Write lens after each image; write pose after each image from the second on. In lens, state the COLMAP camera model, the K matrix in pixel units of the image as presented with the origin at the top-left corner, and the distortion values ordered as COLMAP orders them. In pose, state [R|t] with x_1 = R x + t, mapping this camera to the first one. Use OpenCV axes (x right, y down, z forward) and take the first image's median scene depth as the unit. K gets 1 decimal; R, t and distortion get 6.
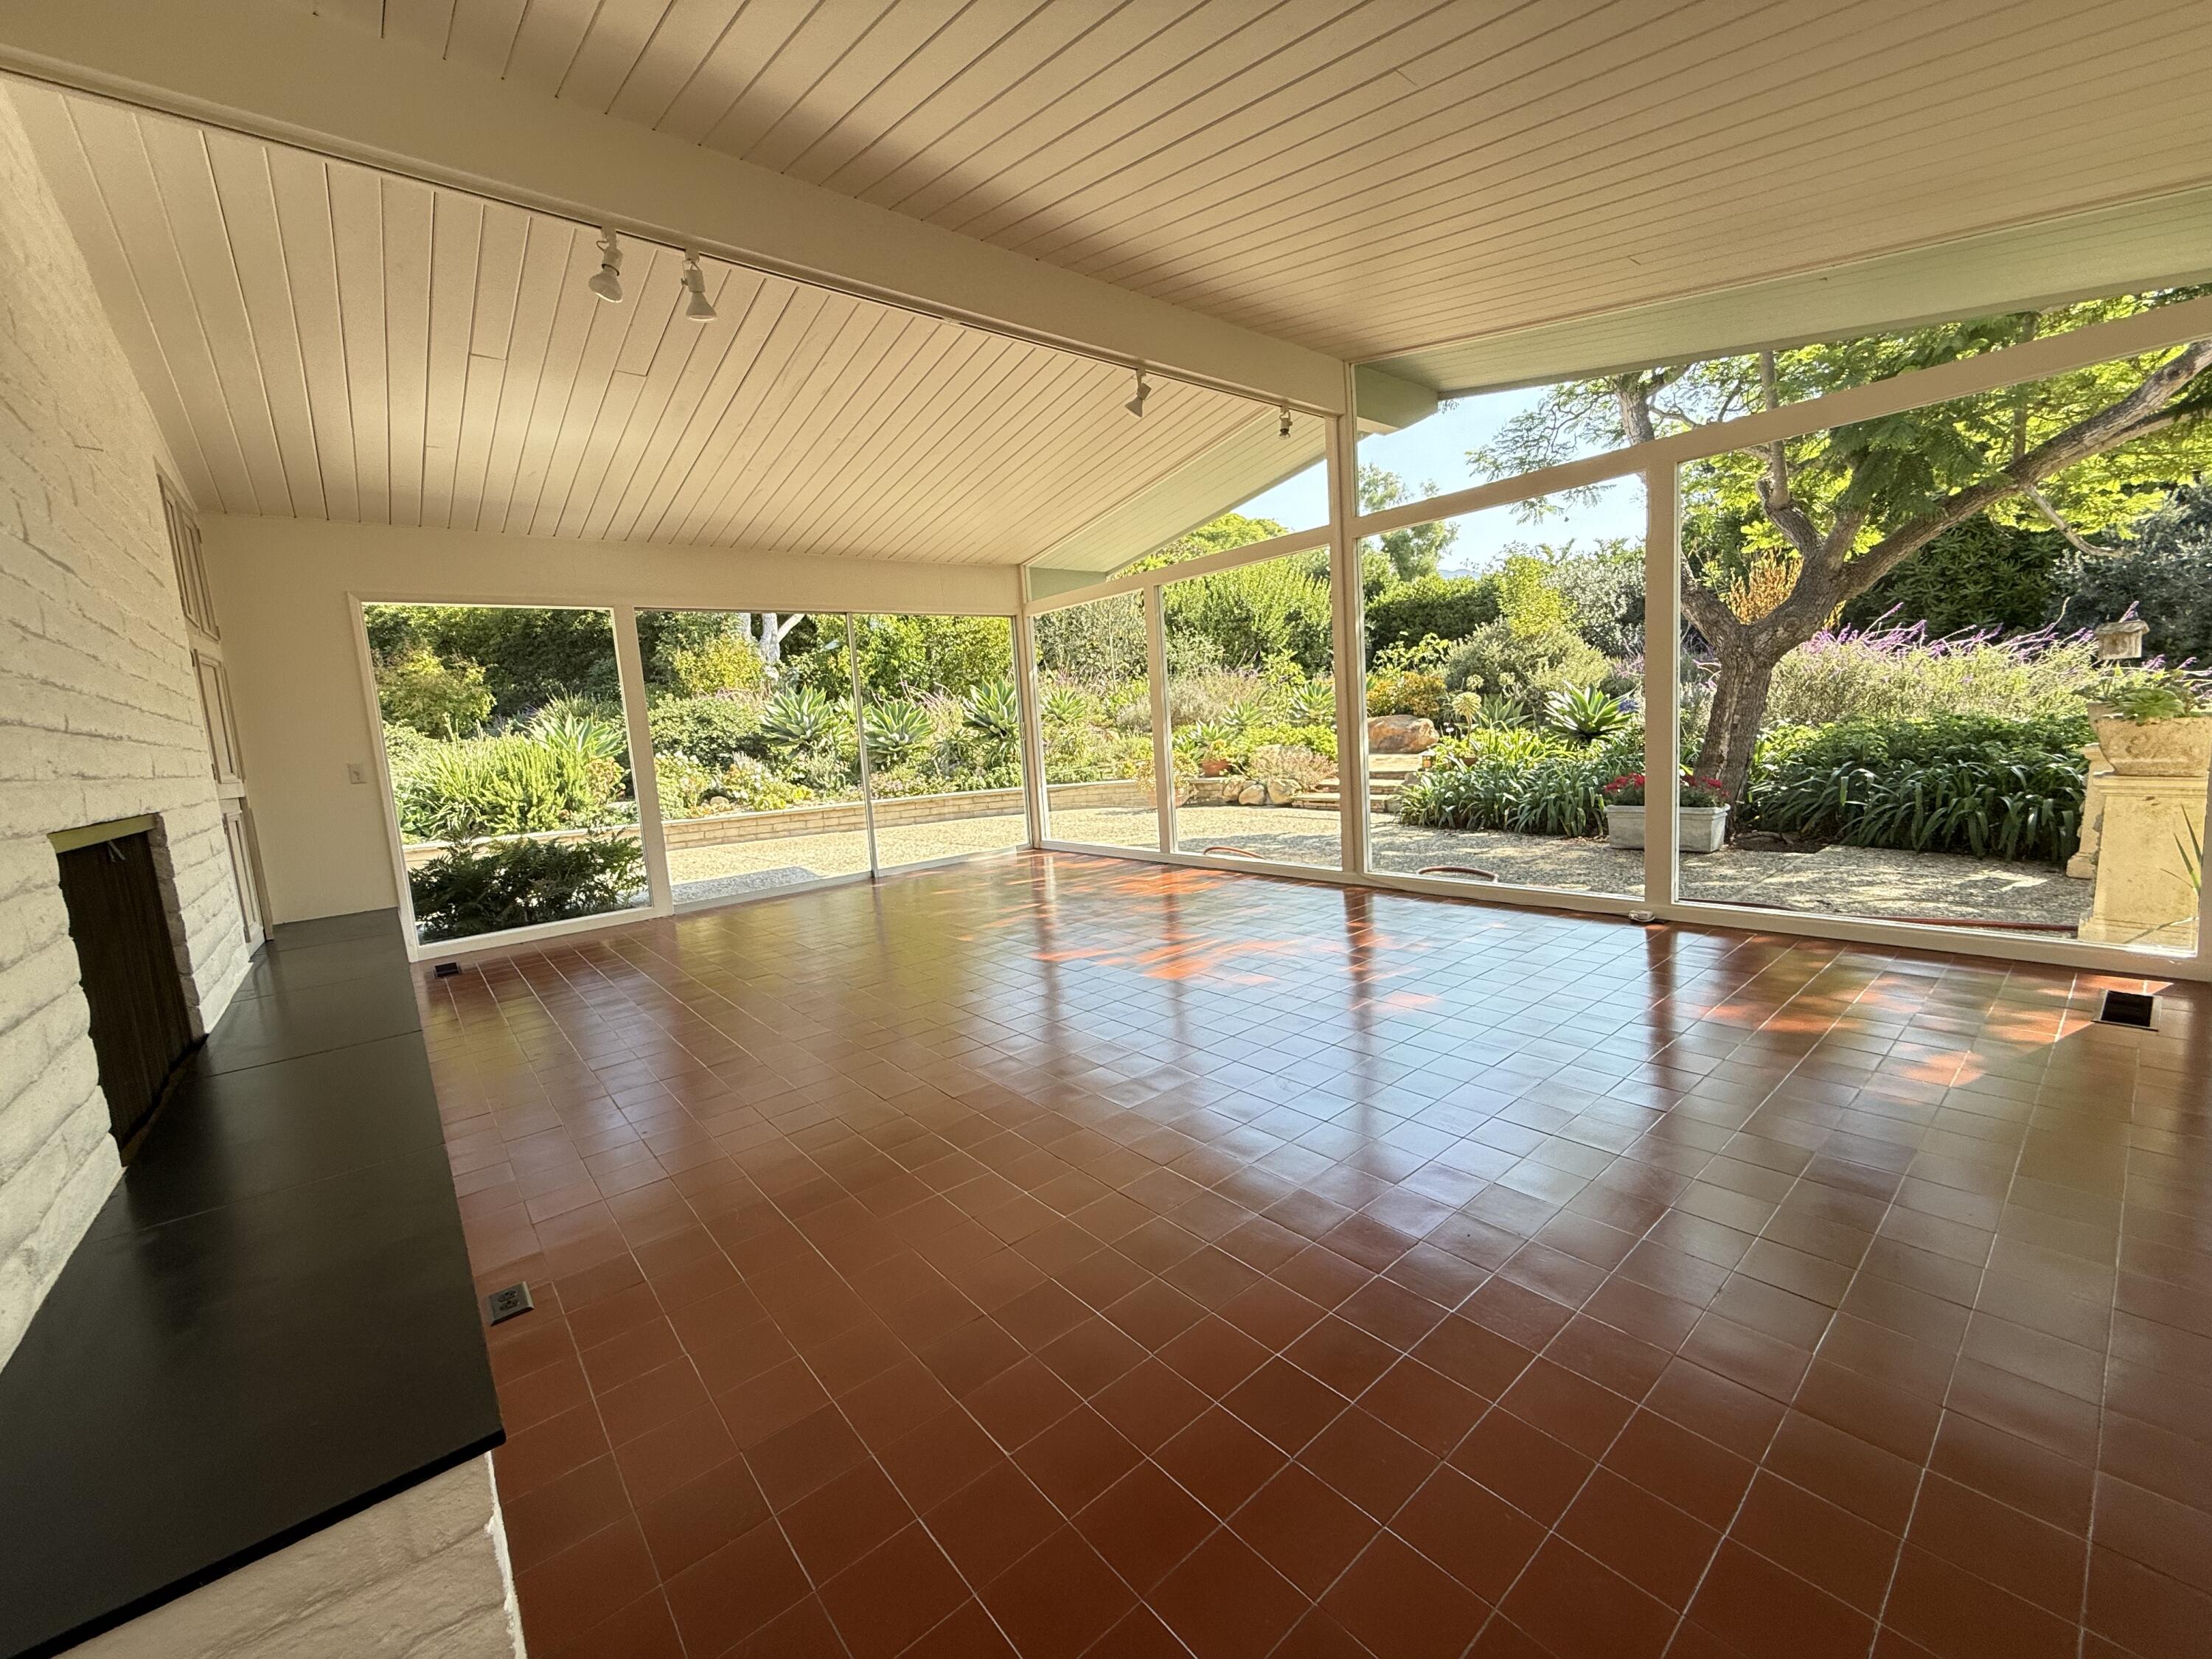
lens RADIAL K [[883.8, 0, 1102.9], [0, 883.8, 811.7], [0, 0, 1]] dist [0.003449, -0.000501]
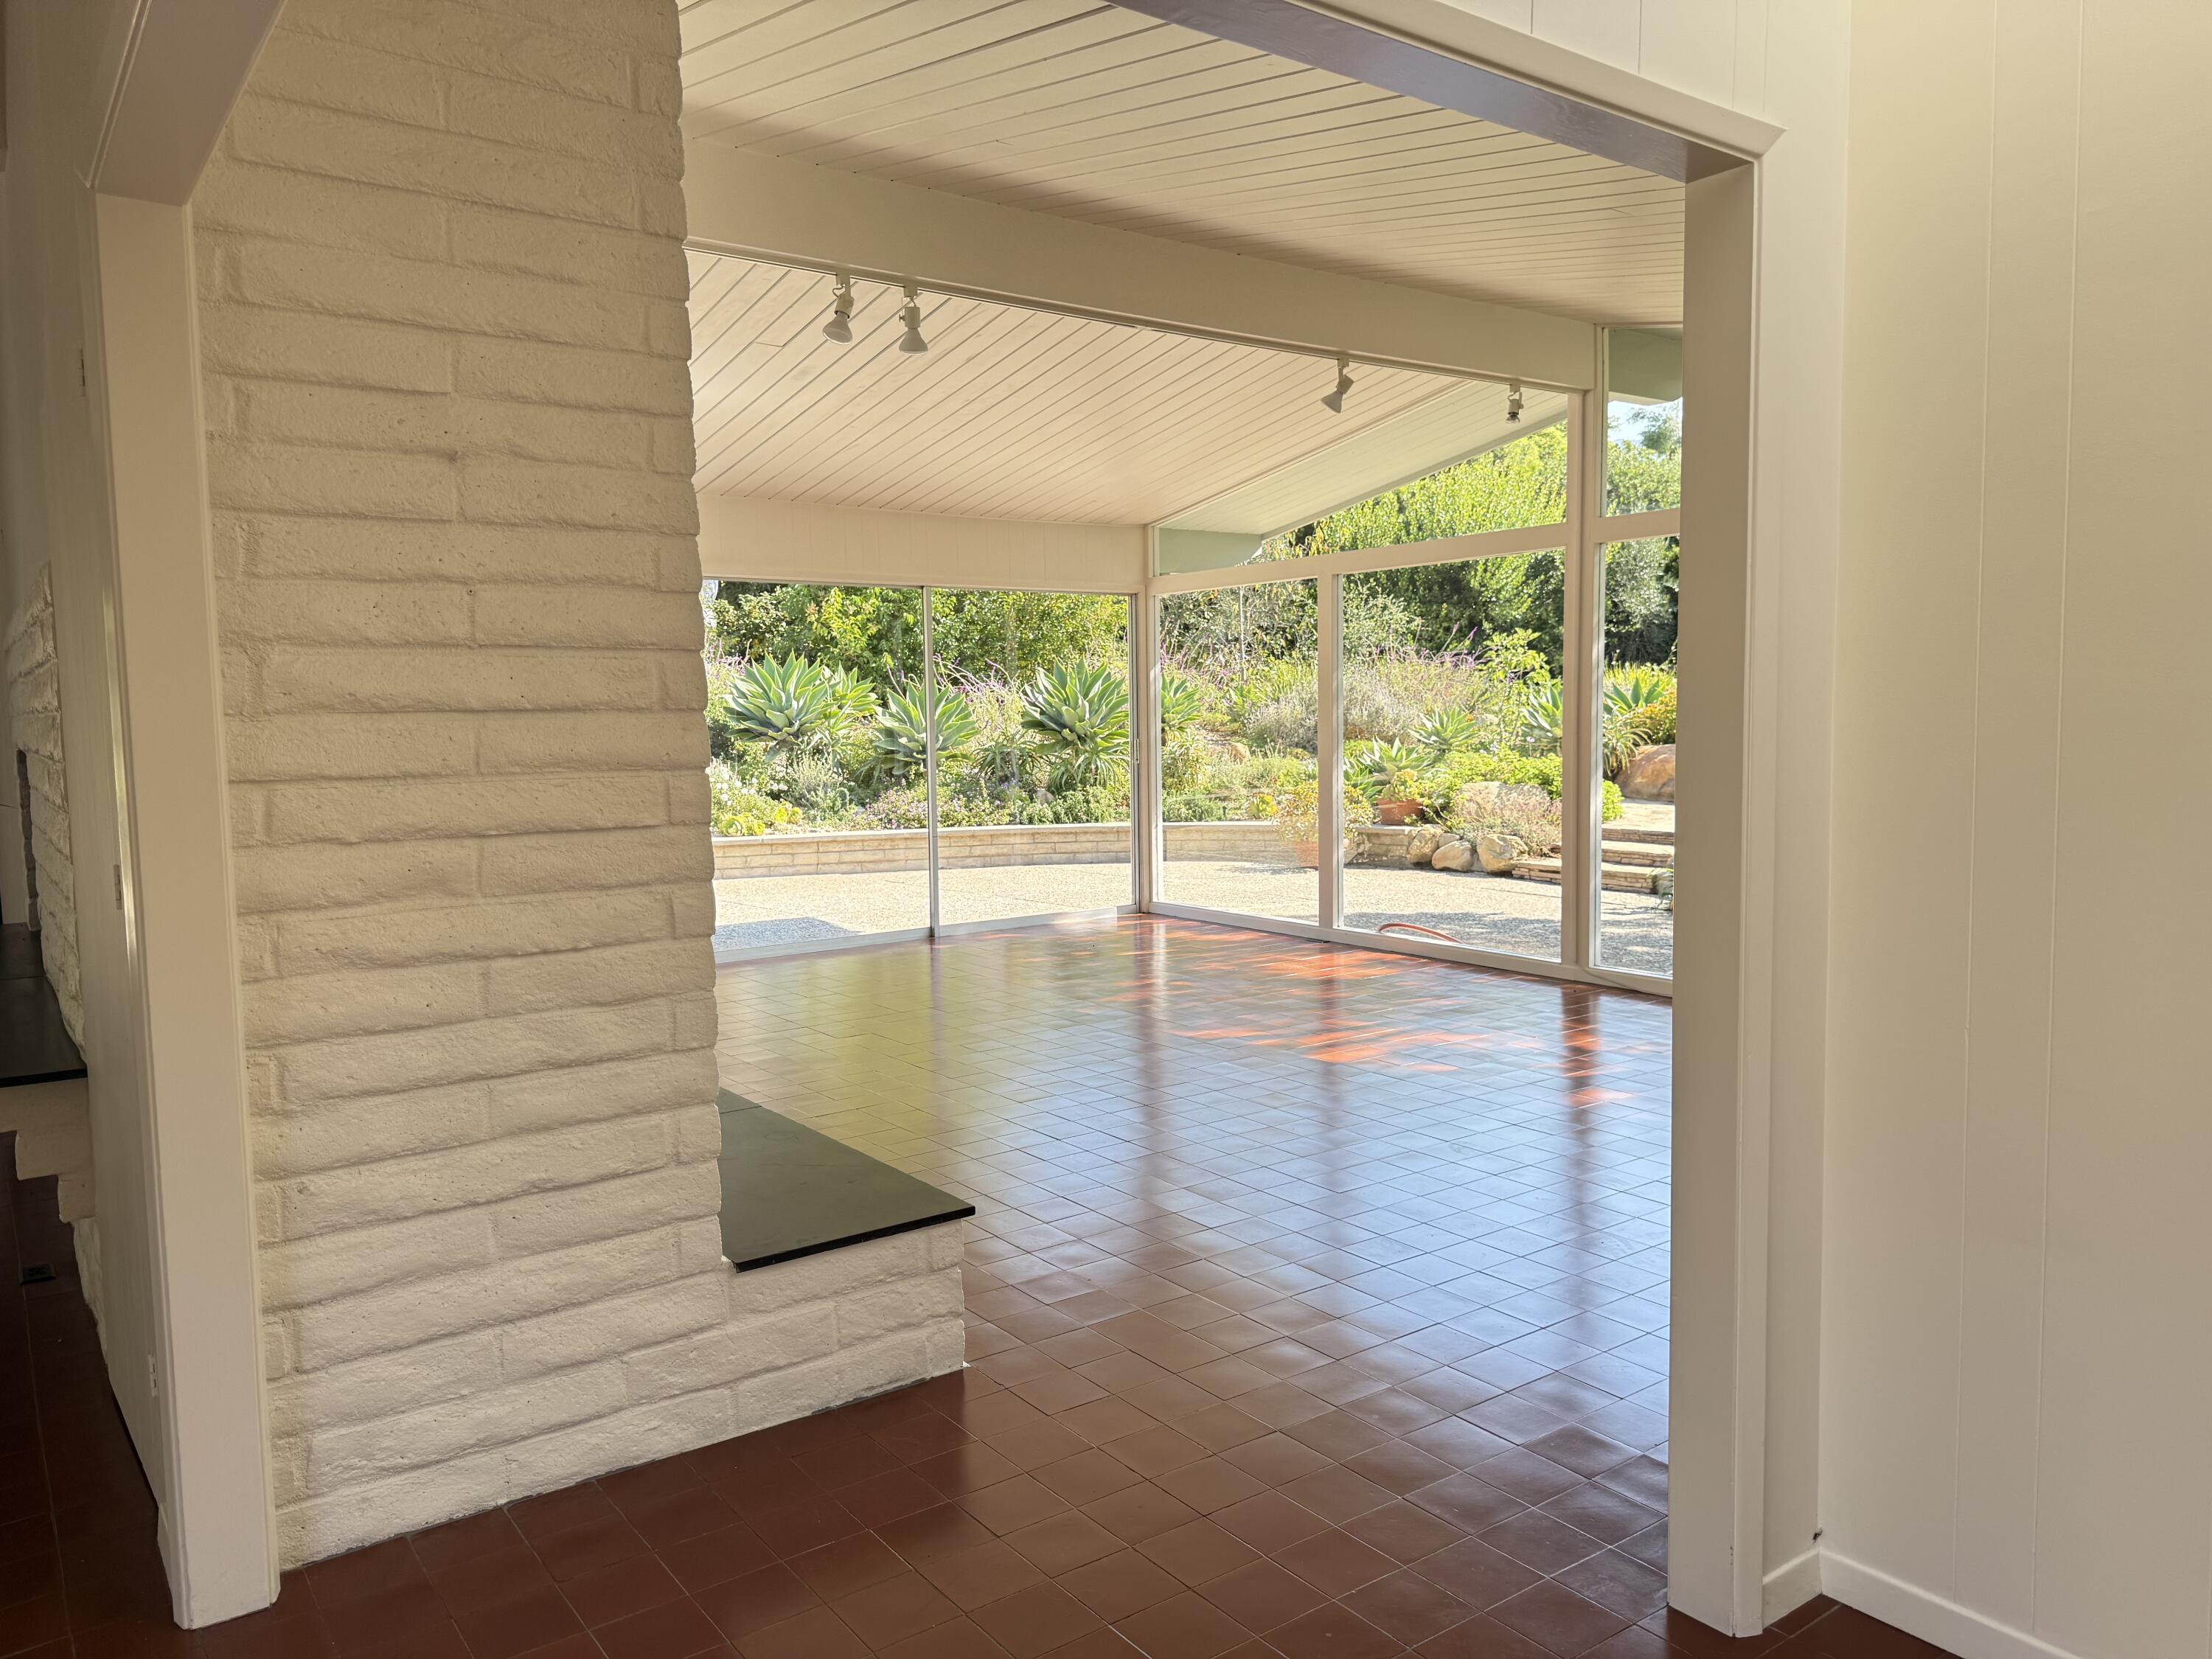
lens RADIAL K [[1553.7, 0, 1088.8], [0, 1553.7, 834.1], [0, 0, 1]] dist [0.067264, -0.053767]
pose [[0.996090, 0.058800, -0.065936, -0.027949], [-0.060015, 0.998059, -0.016598, 0.001288], [0.064832, 0.020491, 0.997686, -0.192937]]
